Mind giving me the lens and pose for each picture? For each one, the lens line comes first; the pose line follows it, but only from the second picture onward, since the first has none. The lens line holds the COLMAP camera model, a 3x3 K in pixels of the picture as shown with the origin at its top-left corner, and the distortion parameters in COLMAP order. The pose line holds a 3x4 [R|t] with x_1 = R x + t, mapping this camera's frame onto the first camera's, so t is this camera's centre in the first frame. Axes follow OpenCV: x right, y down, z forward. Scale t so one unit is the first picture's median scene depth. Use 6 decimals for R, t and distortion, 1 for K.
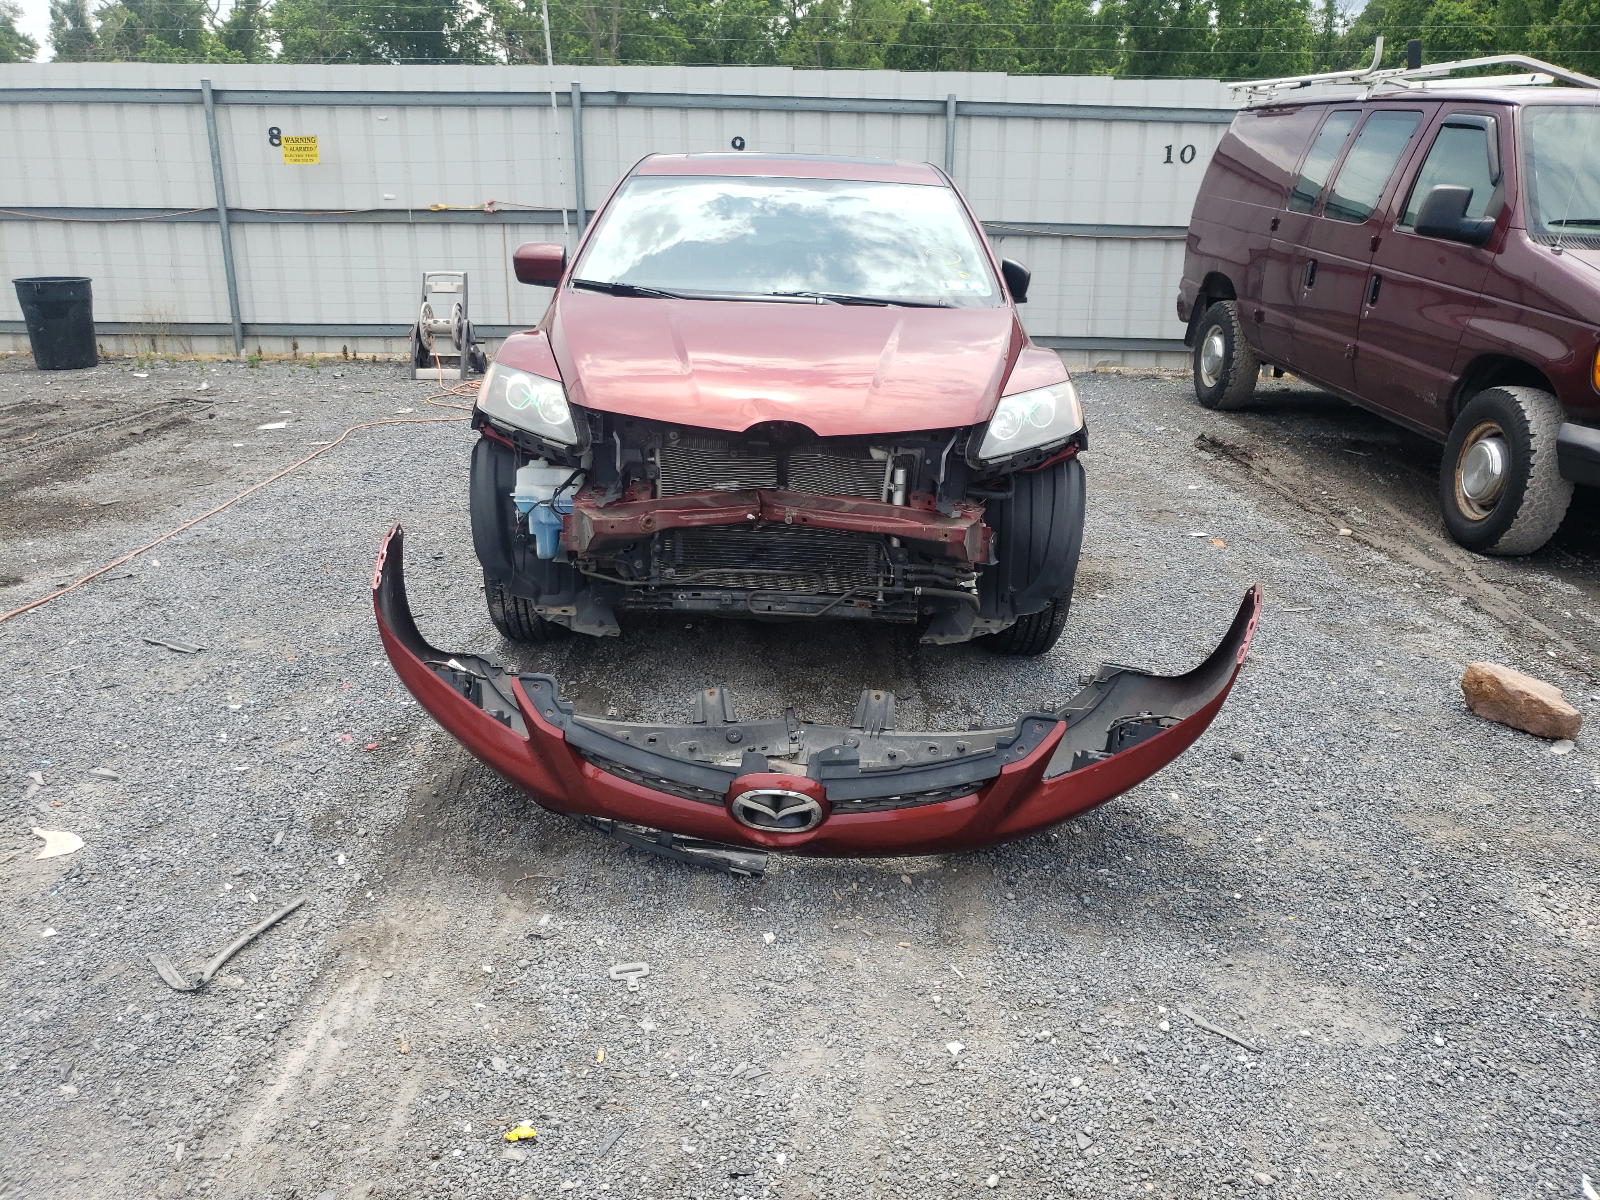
lens RADIAL K [[1177.8, 0, 800.0], [0, 1177.8, 600.0], [0, 0, 1]] dist [0.003037, 0.002465]
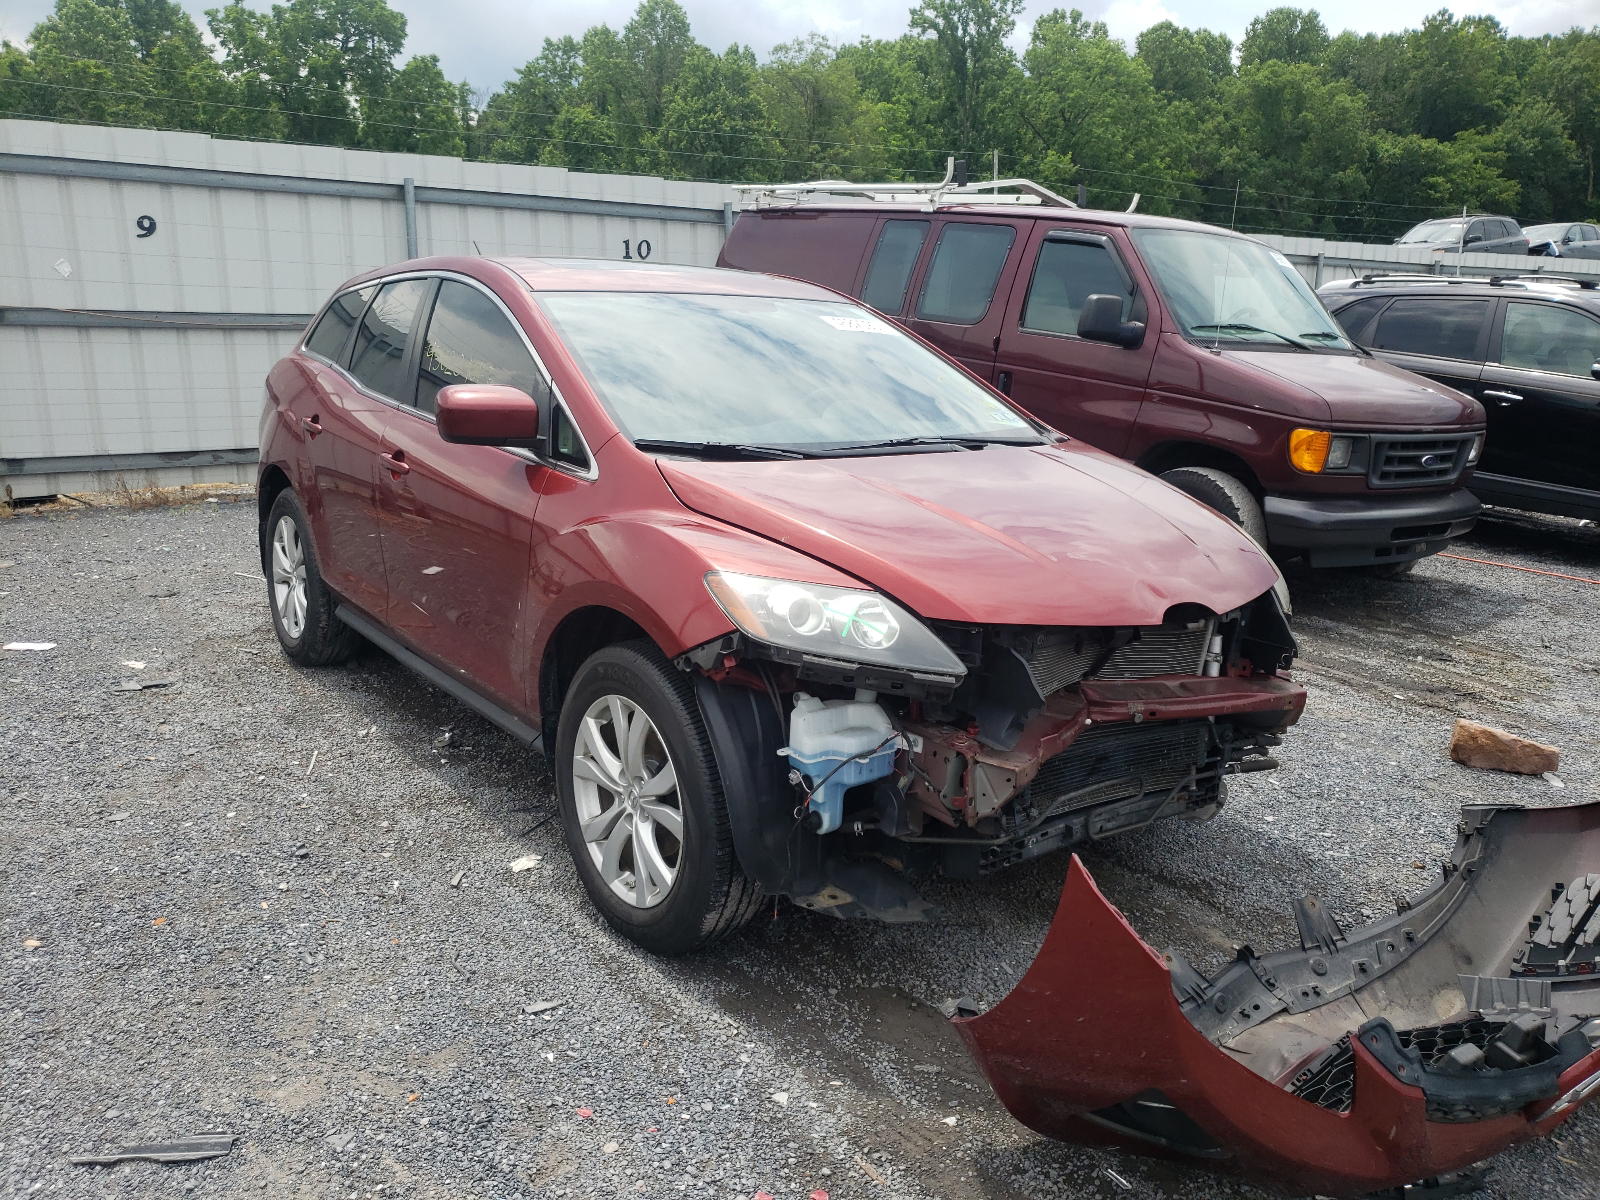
lens RADIAL K [[1225.2, 0, 800.0], [0, 1225.2, 600.0], [0, 0, 1]] dist [0.001337, 0.009544]
pose [[0.817813, -0.139362, 0.558354, -0.188527], [0.179613, 0.983580, -0.017581, -0.049645], [-0.546736, 0.114666, 0.829416, 0.115001]]
